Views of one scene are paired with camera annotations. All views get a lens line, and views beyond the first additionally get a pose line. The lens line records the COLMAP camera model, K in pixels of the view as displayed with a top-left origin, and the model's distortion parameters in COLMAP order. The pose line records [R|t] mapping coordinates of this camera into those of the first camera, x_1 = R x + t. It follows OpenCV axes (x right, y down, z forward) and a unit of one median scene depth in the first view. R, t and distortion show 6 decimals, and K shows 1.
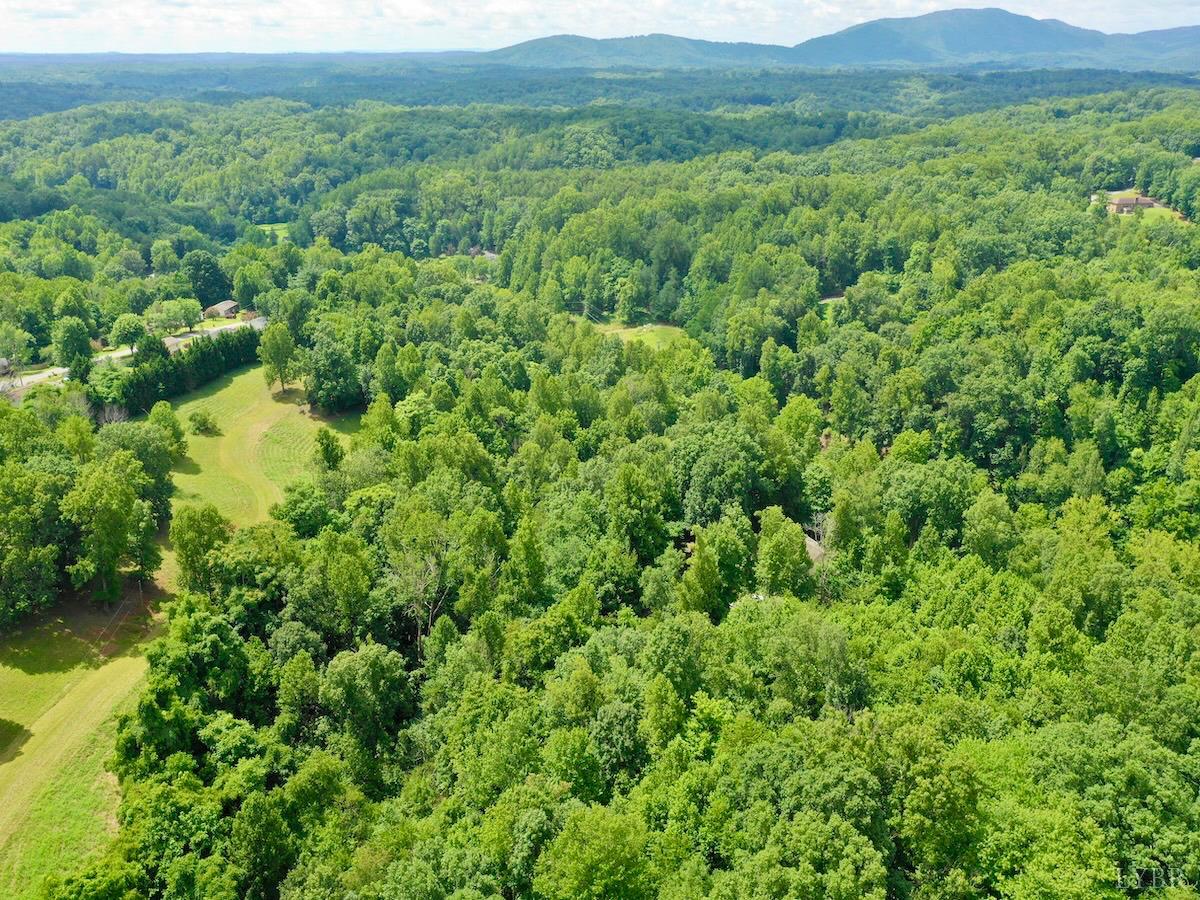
lens RADIAL K [[973.9, 0, 601.2], [0, 973.9, 358.4], [0, 0, 1]] dist [0.009751, -0.006387]
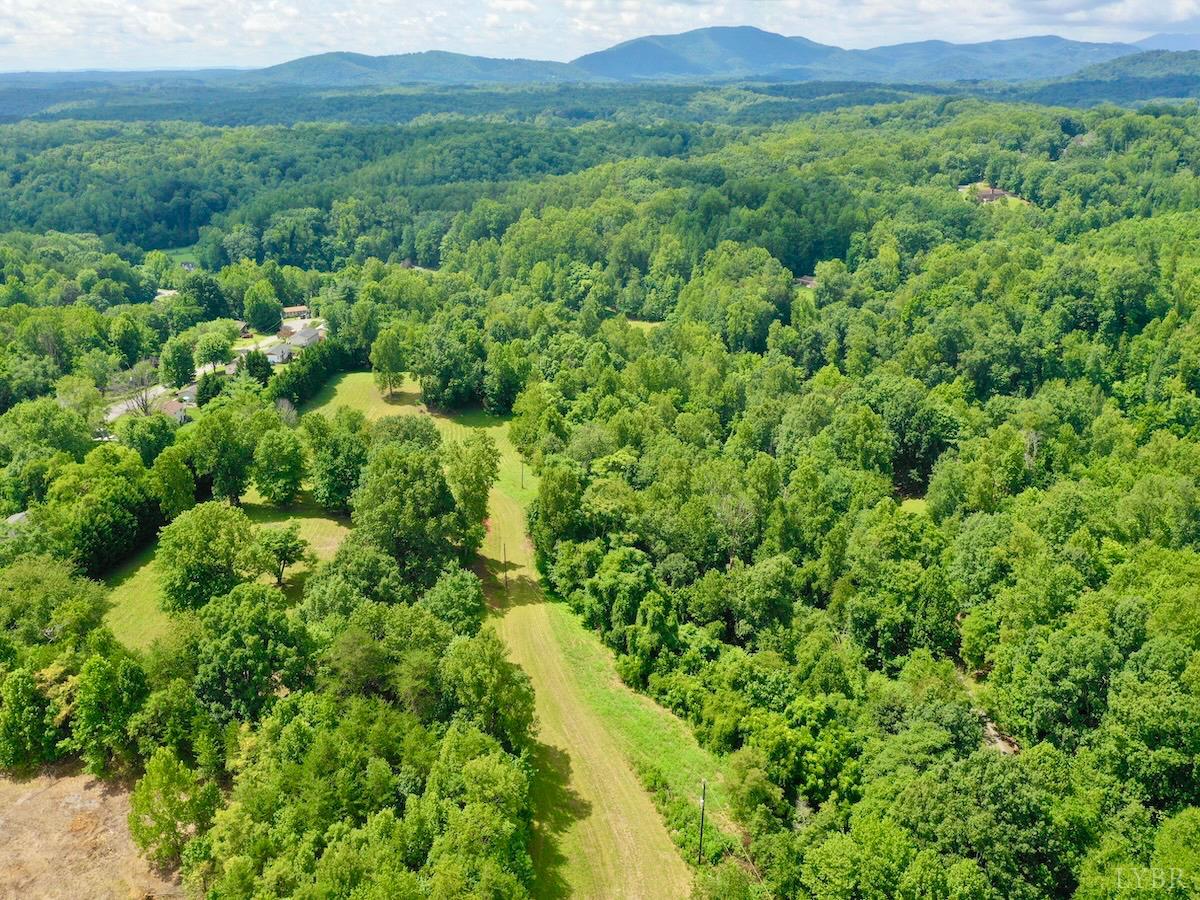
lens RADIAL K [[973.9, 0, 601.2], [0, 973.9, 358.4], [0, 0, 1]] dist [0.009751, -0.006387]
pose [[0.972659, -0.072833, 0.220524, -0.468242], [0.076199, 0.997070, -0.006783, 0.026427], [-0.219383, 0.023401, 0.975358, -0.096301]]
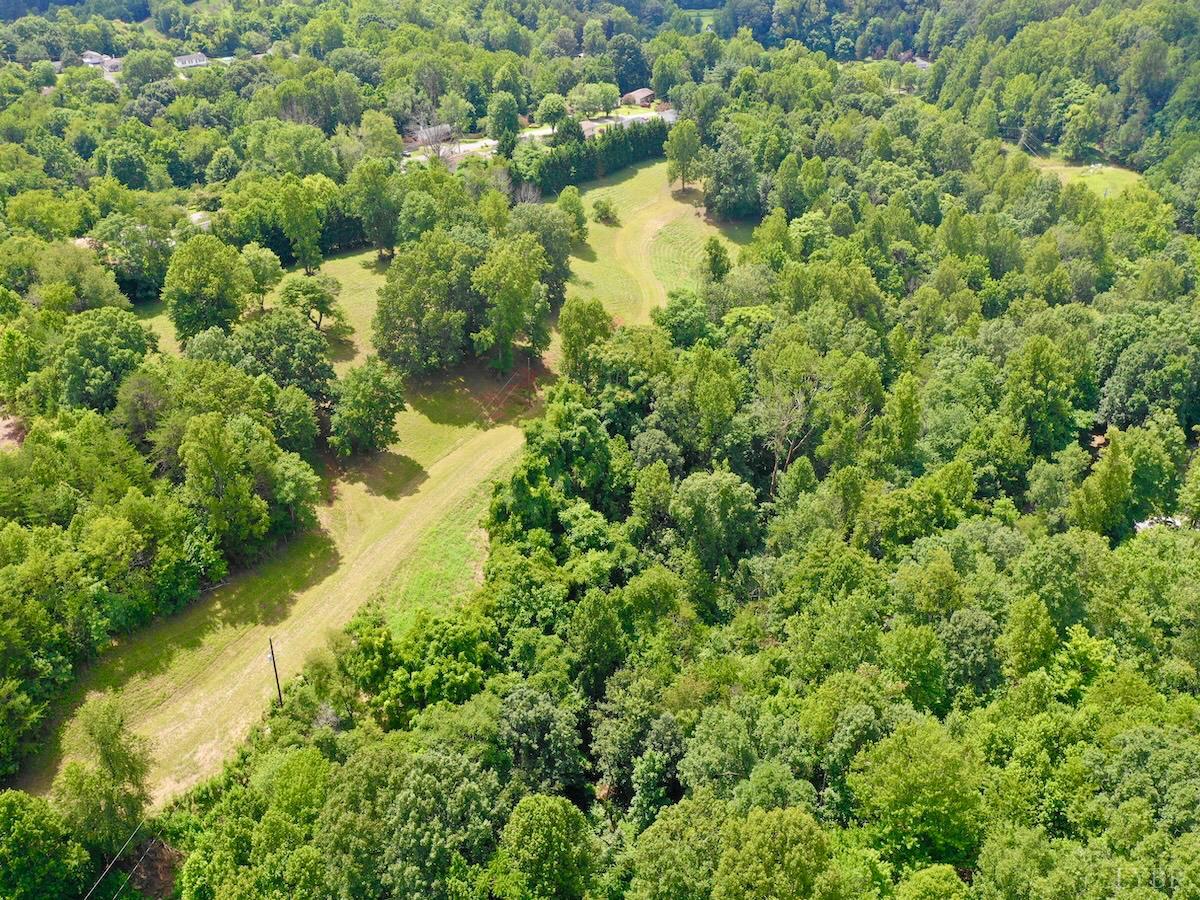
lens RADIAL K [[982.8, 0, 600.3], [0, 982.8, 347.2], [0, 0, 1]] dist [0.002133, 0.002872]
pose [[0.911416, 0.193156, -0.363335, -0.009265], [-0.121448, 0.969917, 0.210977, -0.017060], [0.393156, -0.148161, 0.907456, 0.042052]]
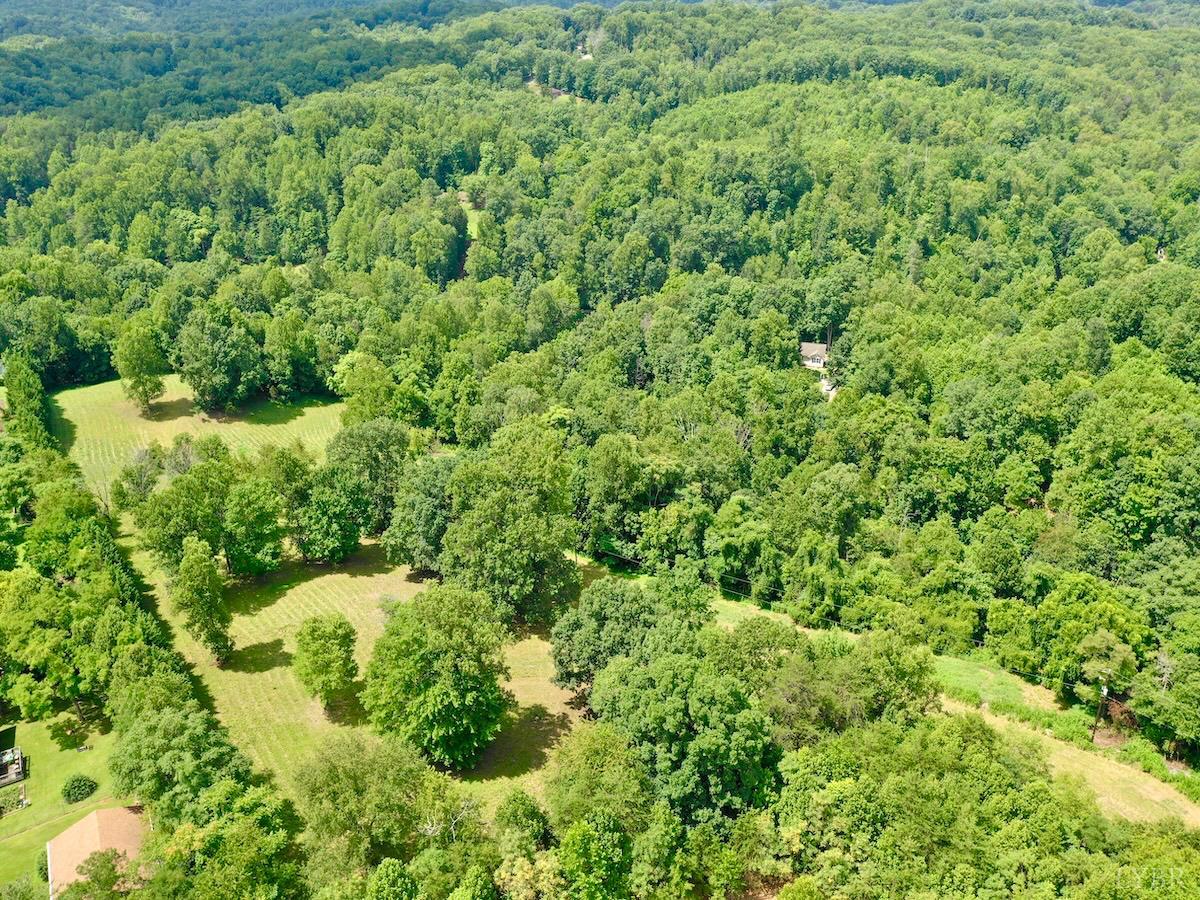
lens RADIAL K [[982.8, 0, 600.3], [0, 982.8, 347.2], [0, 0, 1]] dist [0.002133, 0.002872]
pose [[0.687919, -0.273632, 0.672230, -0.844821], [0.227977, 0.960795, 0.157794, -0.083297], [-0.689052, 0.044704, 0.723331, 0.189896]]
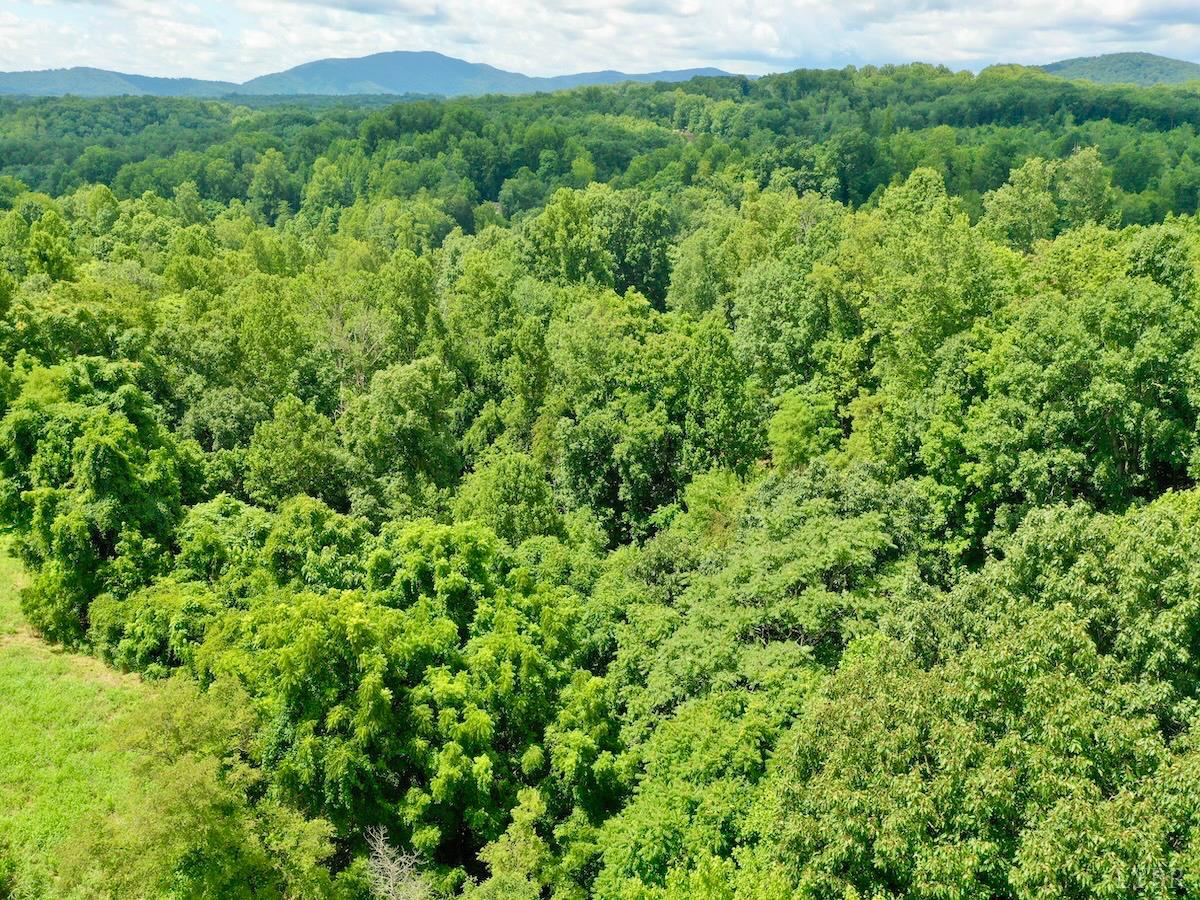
lens RADIAL K [[966.7, 0, 596.9], [0, 966.7, 370.9], [0, 0, 1]] dist [0.001821, 0.001286]
pose [[0.859729, -0.140006, 0.491186, -0.296042], [0.155999, 0.987721, 0.008490, 0.209073], [-0.486344, 0.069325, 0.871013, 0.271058]]
